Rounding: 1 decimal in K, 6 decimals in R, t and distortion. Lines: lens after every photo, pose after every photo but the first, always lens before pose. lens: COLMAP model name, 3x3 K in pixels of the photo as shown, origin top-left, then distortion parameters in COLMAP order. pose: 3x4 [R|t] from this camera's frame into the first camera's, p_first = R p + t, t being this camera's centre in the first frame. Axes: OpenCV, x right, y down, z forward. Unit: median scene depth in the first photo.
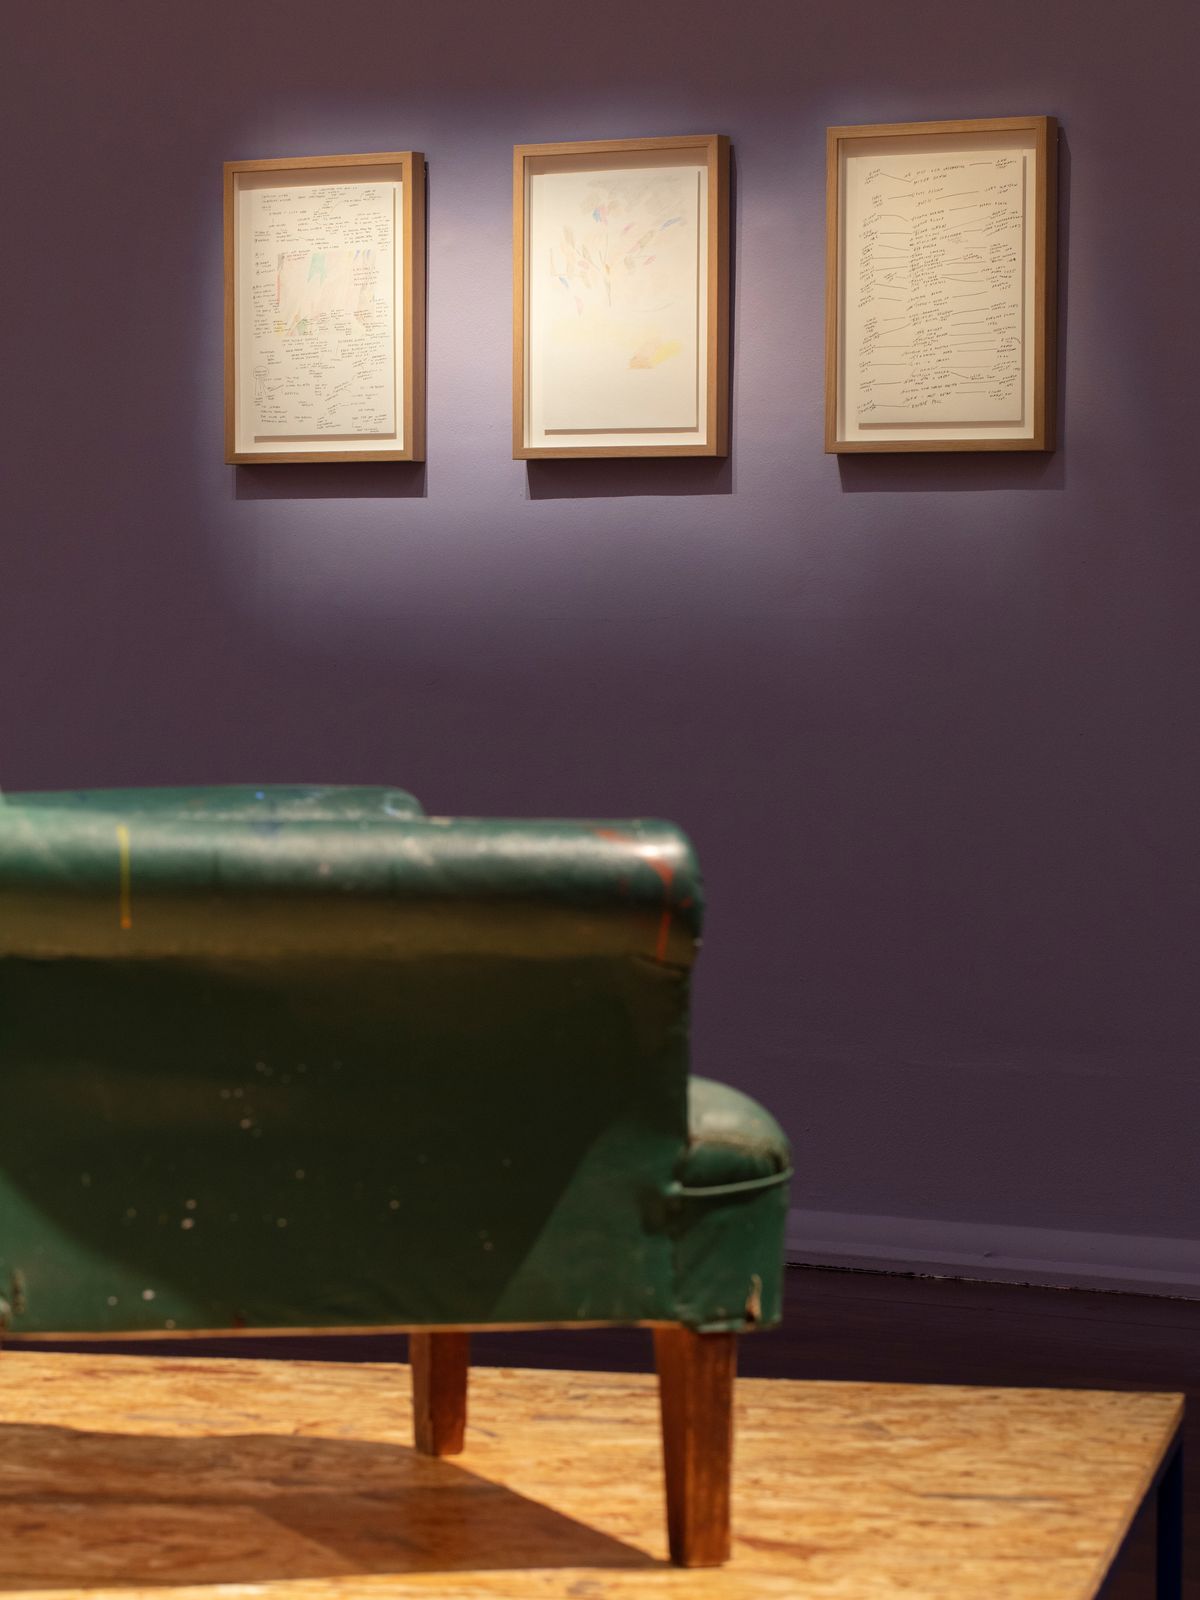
lens RADIAL K [[5599.4, 0, 600.6], [0, 5599.4, 799.4], [0, 0, 1]] dist [0.040346, 0.000000]
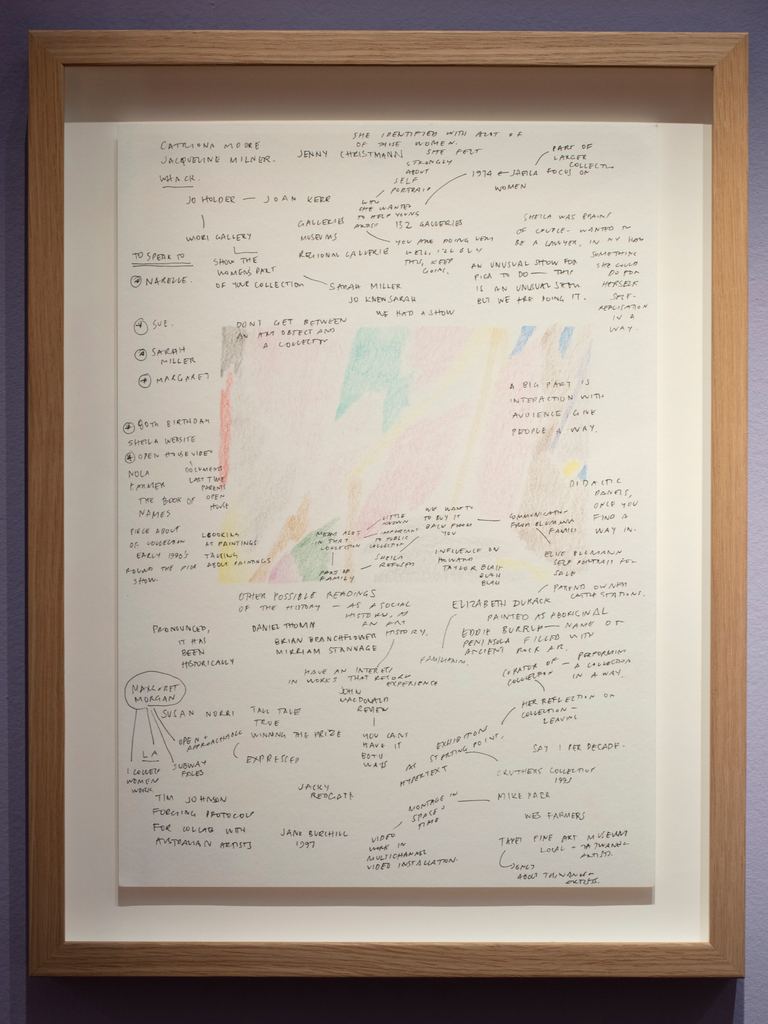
lens RADIAL K [[3583.6, 0, 383.8], [0, 3583.6, 512.0], [0, 0, 1]] dist [0.040346, 0.000000]
pose [[0.828722, -0.008157, 0.559600, -0.165791], [0.013933, 0.999885, -0.006059, -0.085630], [-0.559486, 0.012818, 0.828740, 0.827856]]
